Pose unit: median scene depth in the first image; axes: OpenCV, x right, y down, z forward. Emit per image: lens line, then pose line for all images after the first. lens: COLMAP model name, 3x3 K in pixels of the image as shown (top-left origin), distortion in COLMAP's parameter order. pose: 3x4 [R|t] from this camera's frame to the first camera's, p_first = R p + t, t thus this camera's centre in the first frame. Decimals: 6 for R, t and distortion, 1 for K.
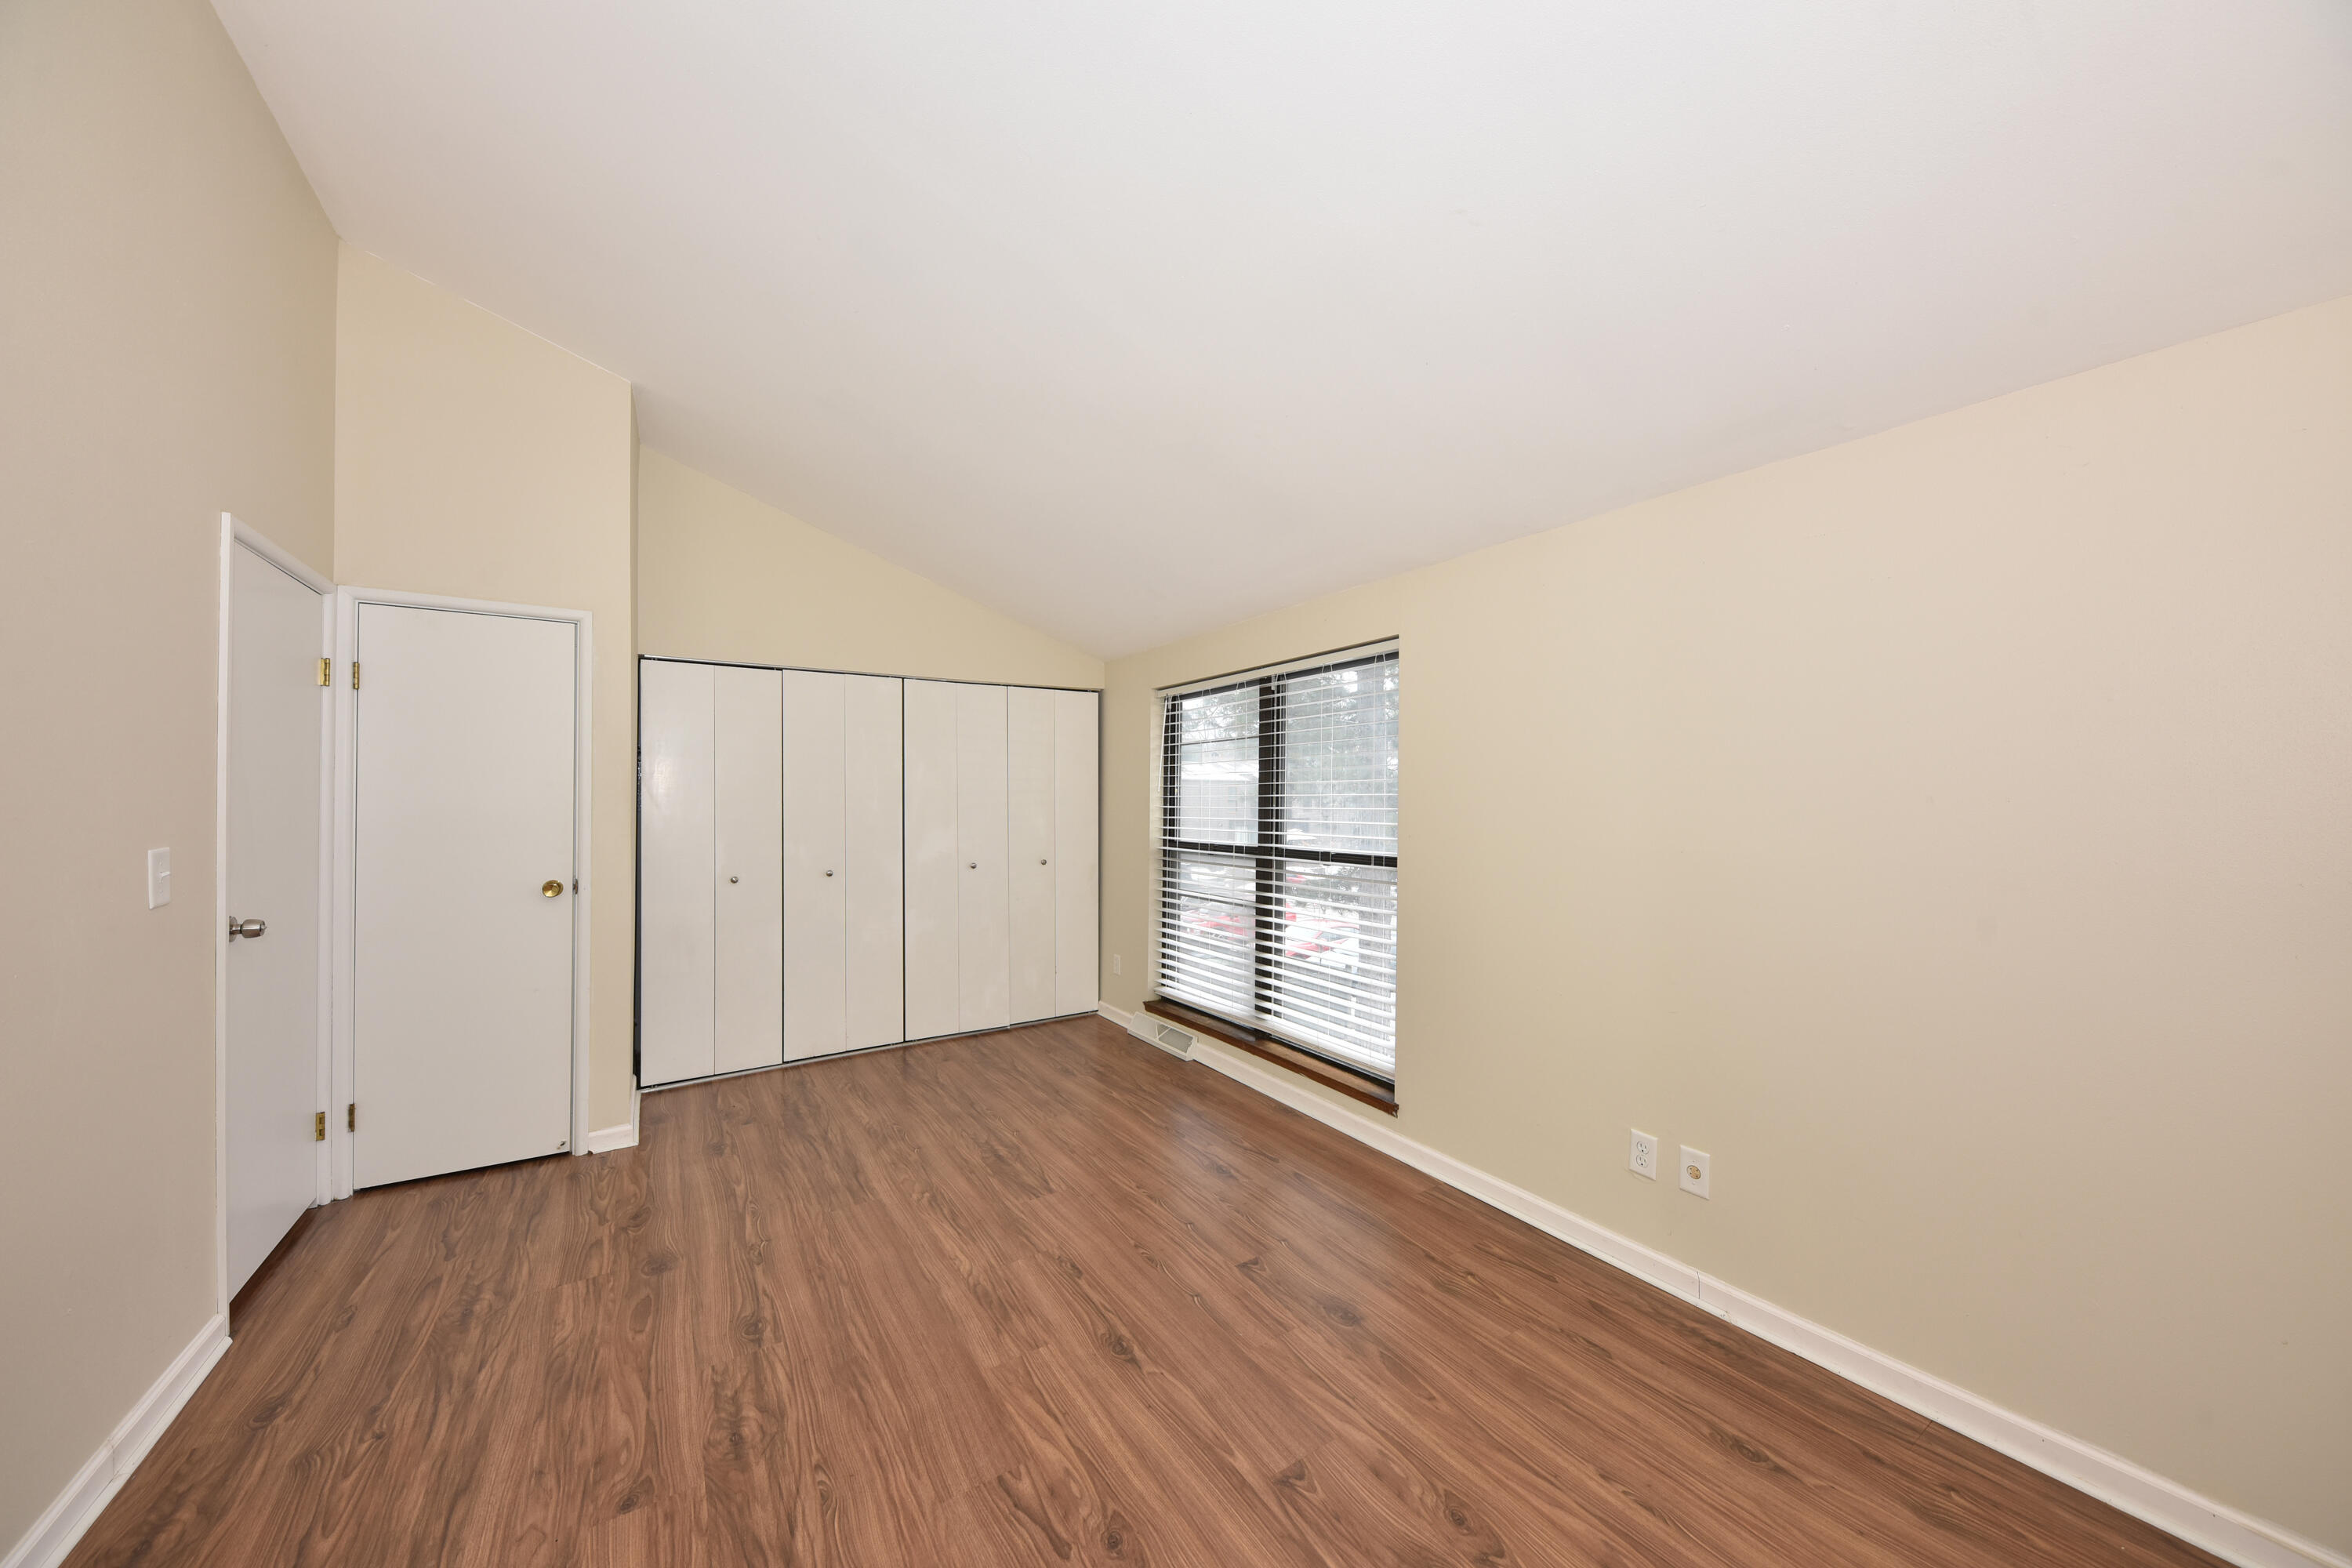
lens RADIAL K [[806.5, 0, 1177.3], [0, 806.5, 800.8], [0, 0, 1]] dist [0.007242, -0.004871]
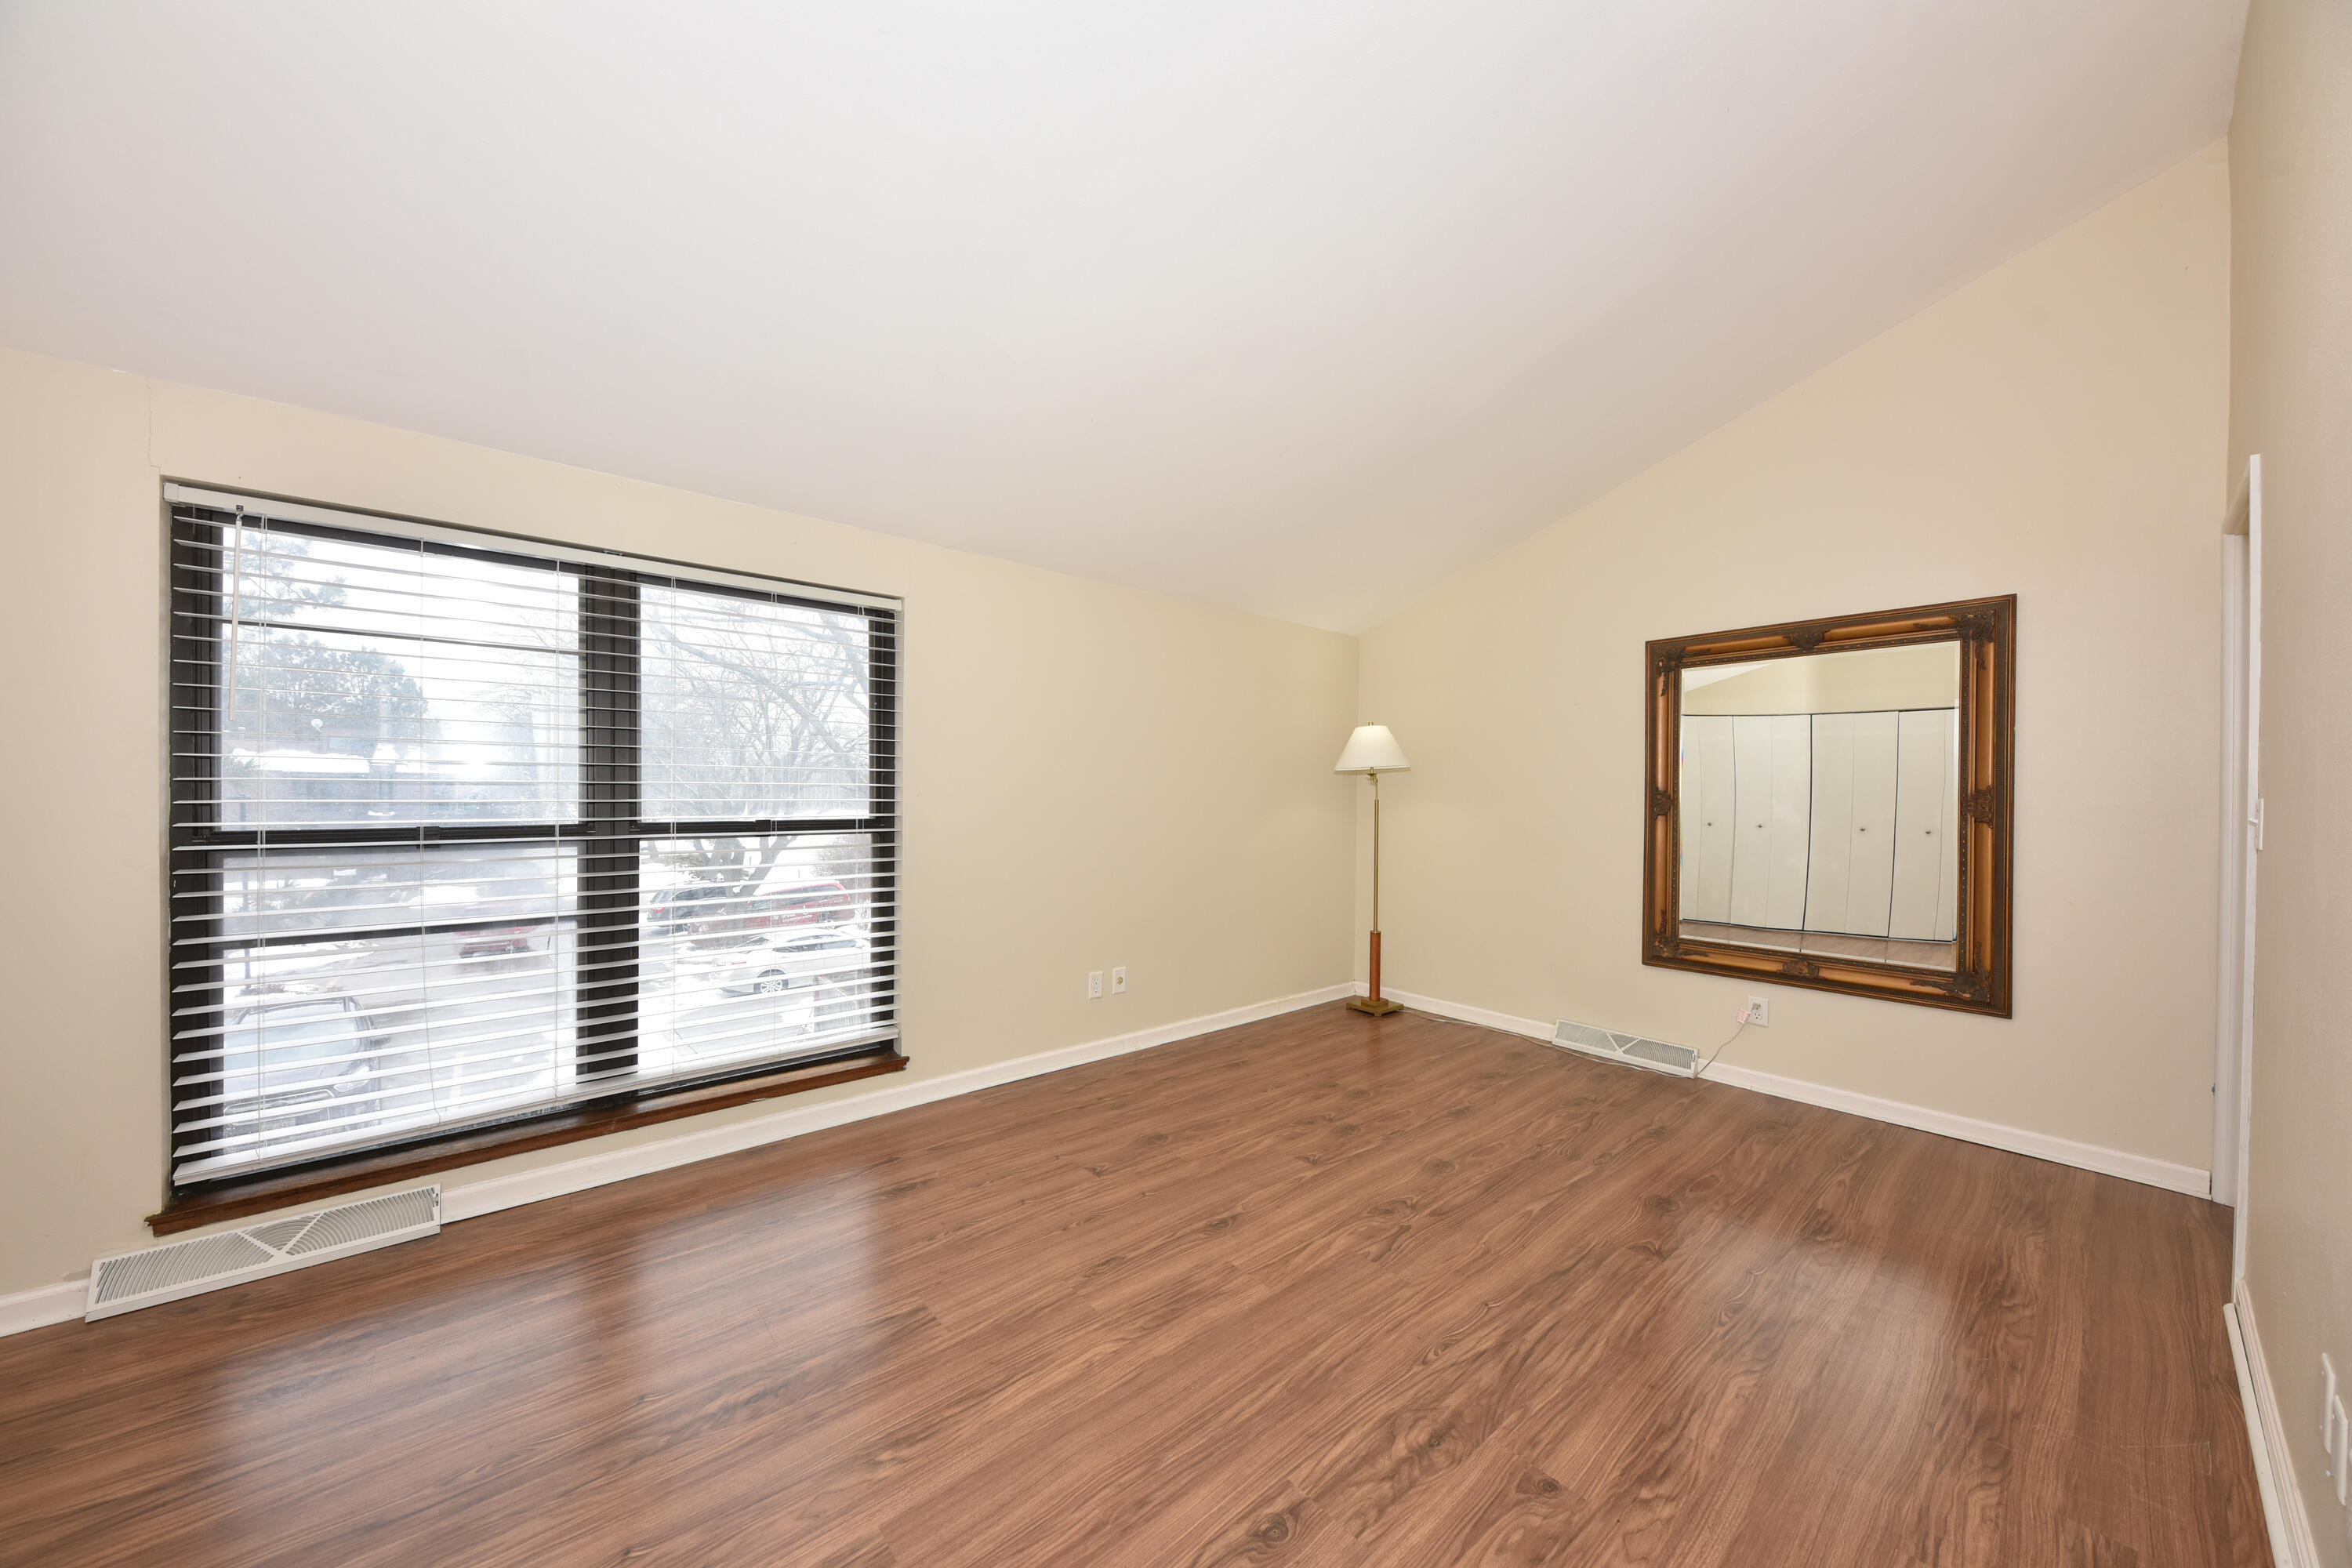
lens RADIAL K [[806.5, 0, 1183.1], [0, 806.5, 788.0], [0, 0, 1]] dist [0.007242, -0.004871]
pose [[-0.135726, 0.000190, 0.990746, -1.012651], [-0.007652, 0.999970, -0.001240, 0.043300], [-0.990717, -0.007749, -0.135721, 1.014463]]
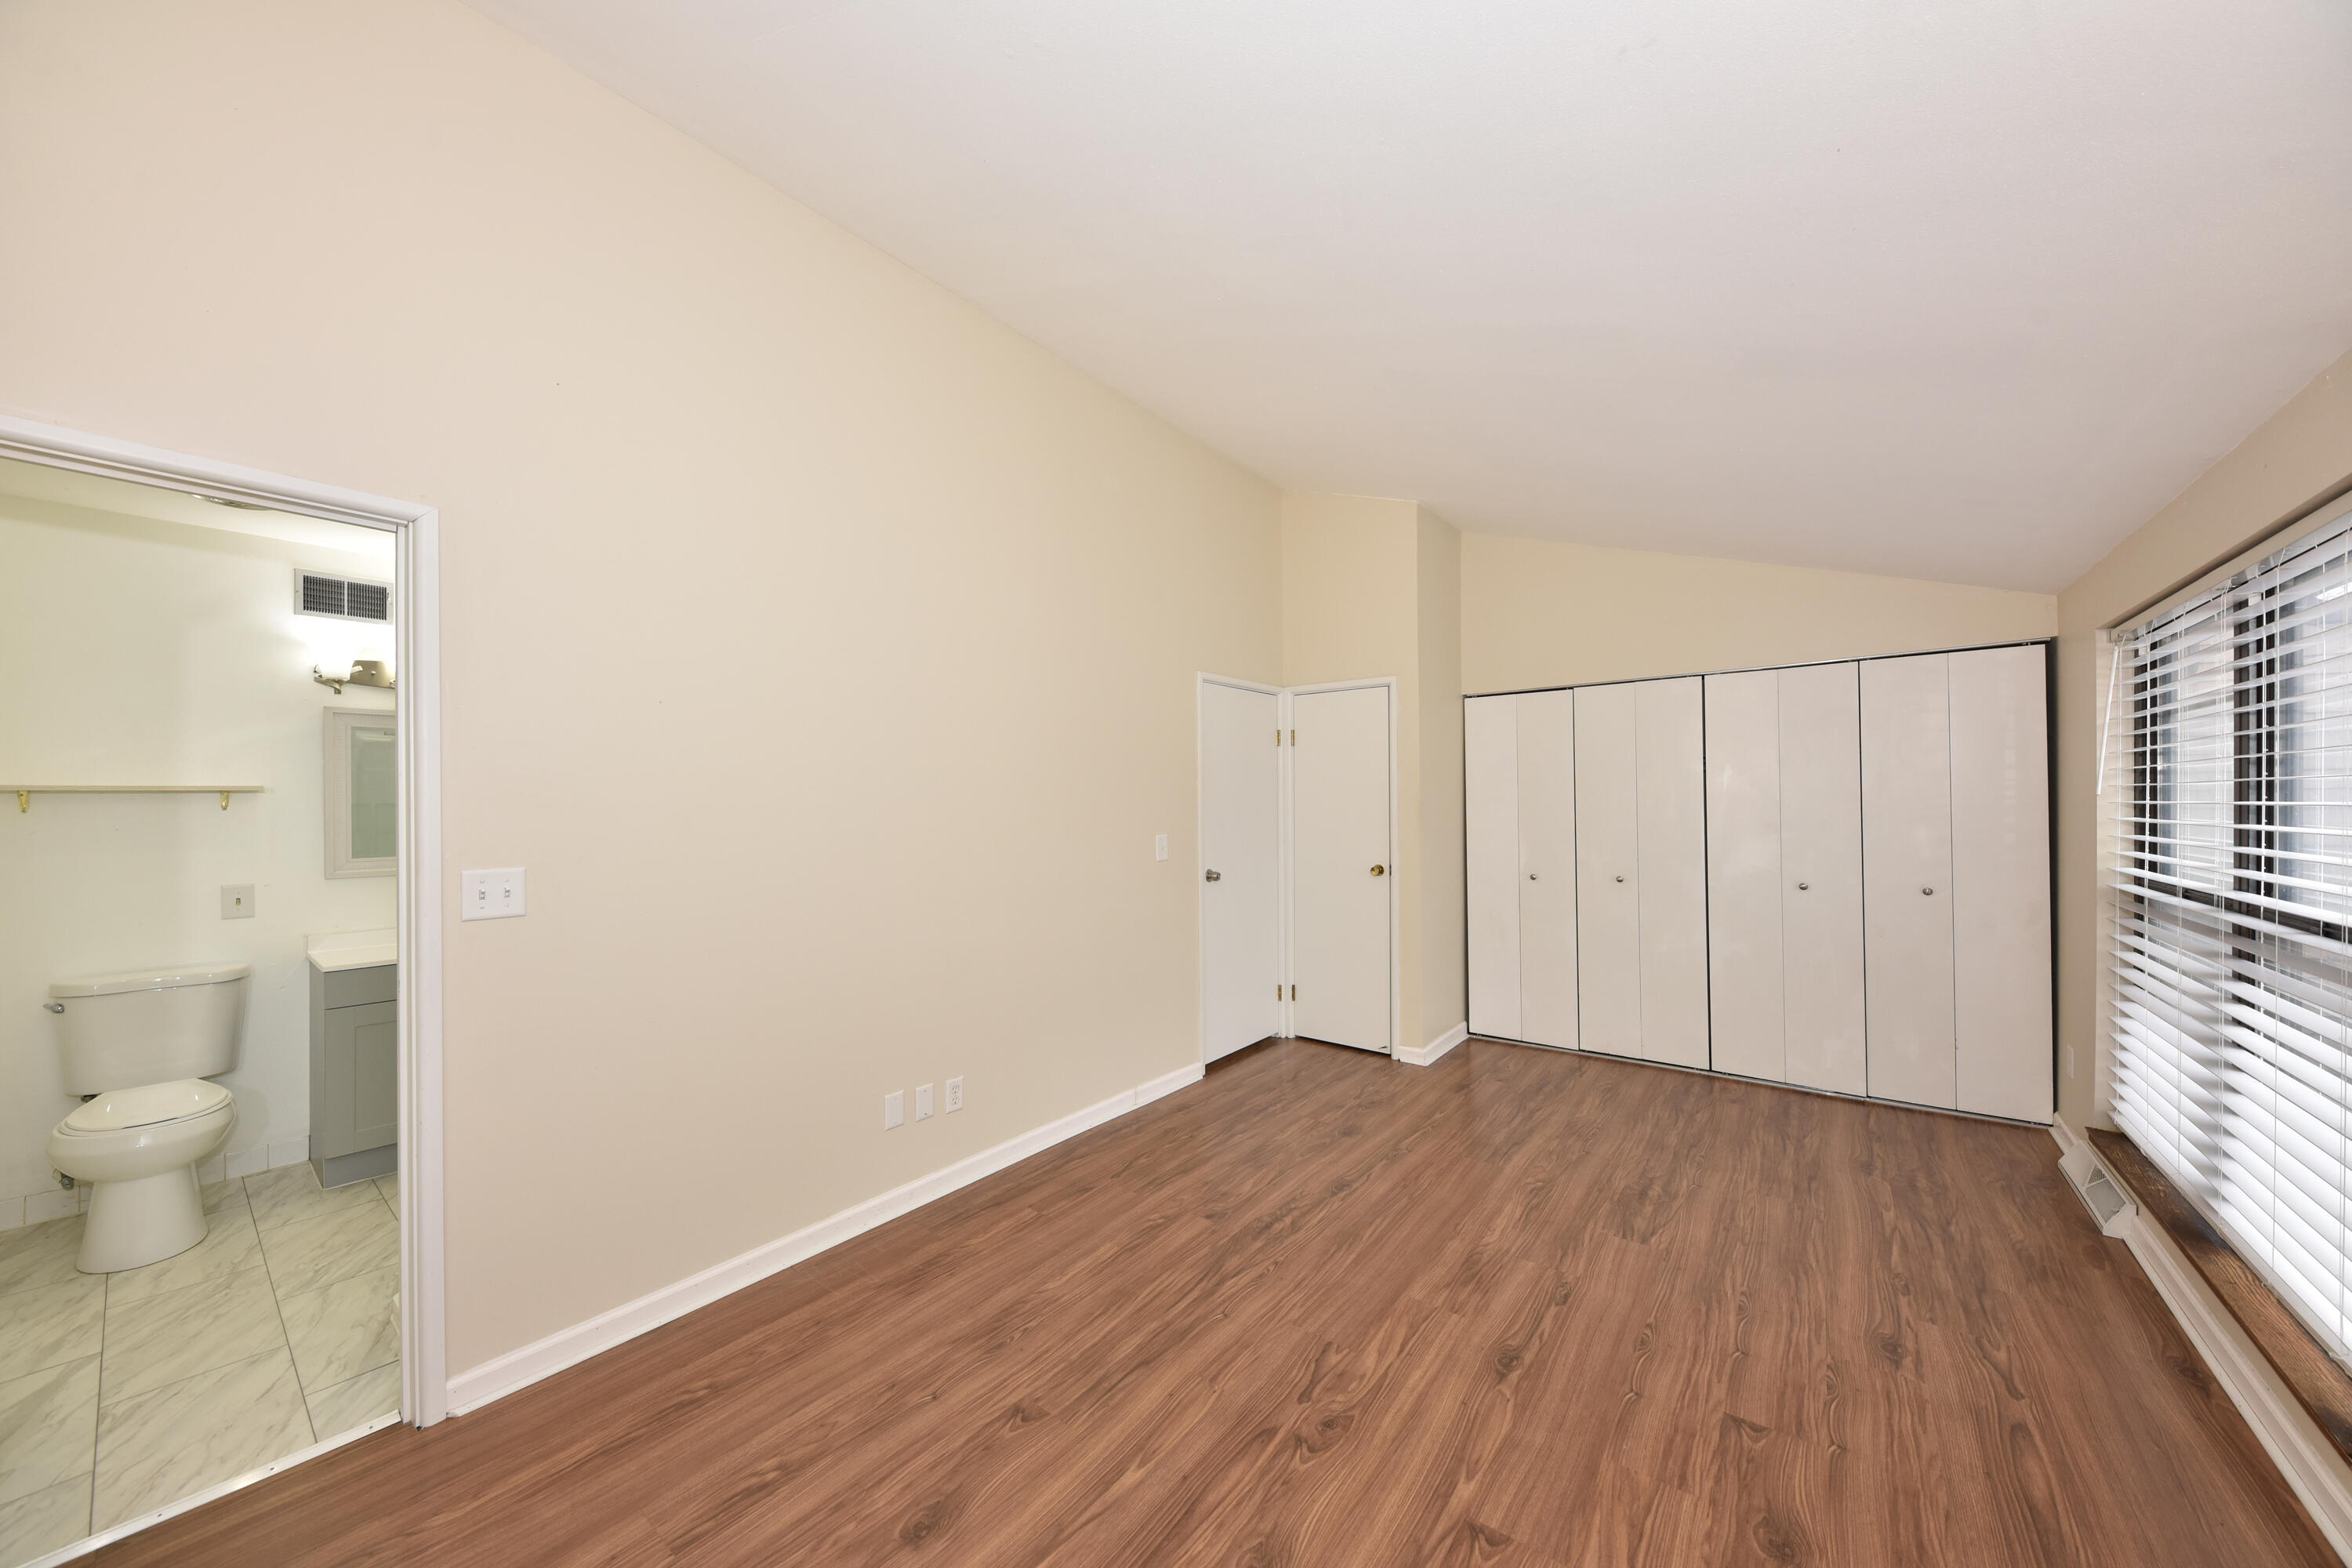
lens RADIAL K [[806.5, 0, 1175.4], [0, 806.5, 766.7], [0, 0, 1]] dist [0.007242, -0.004871]
pose [[0.319663, -0.045846, -0.946422, 0.655241], [0.007216, 0.998918, -0.045952, -0.016837], [0.947504, 0.007859, 0.319648, 0.234090]]
